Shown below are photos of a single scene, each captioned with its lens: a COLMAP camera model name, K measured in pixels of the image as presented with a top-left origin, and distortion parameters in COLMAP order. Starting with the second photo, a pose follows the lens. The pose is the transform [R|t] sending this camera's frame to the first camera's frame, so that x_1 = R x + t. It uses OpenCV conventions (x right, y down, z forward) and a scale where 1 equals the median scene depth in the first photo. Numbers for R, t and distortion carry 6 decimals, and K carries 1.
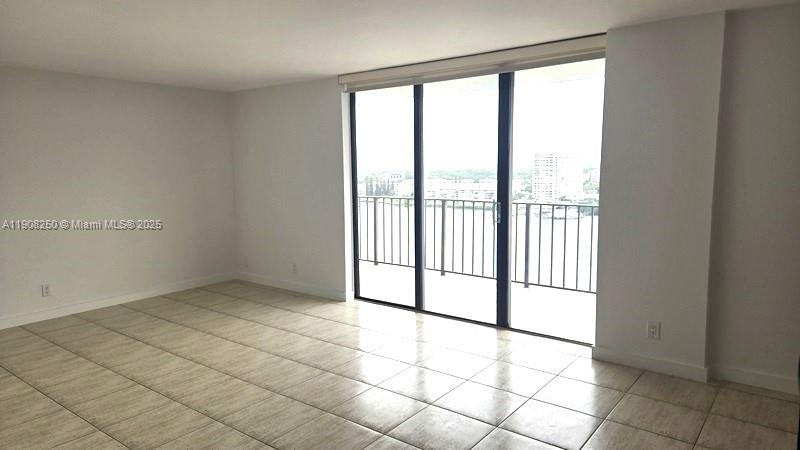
lens RADIAL K [[541.6, 0, 394.9], [0, 541.6, 225.1], [0, 0, 1]] dist [0.078451, -0.067200]
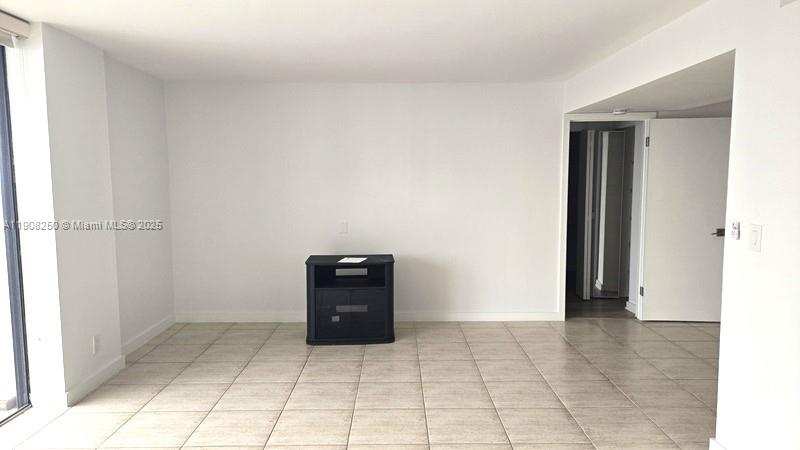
lens RADIAL K [[541.6, 0, 394.9], [0, 541.6, 225.1], [0, 0, 1]] dist [0.078451, -0.067200]
pose [[-0.616719, -0.061186, 0.784802, -0.684806], [0.101057, 0.982571, 0.156019, -0.129282], [-0.780670, 0.175530, -0.599786, 1.237832]]
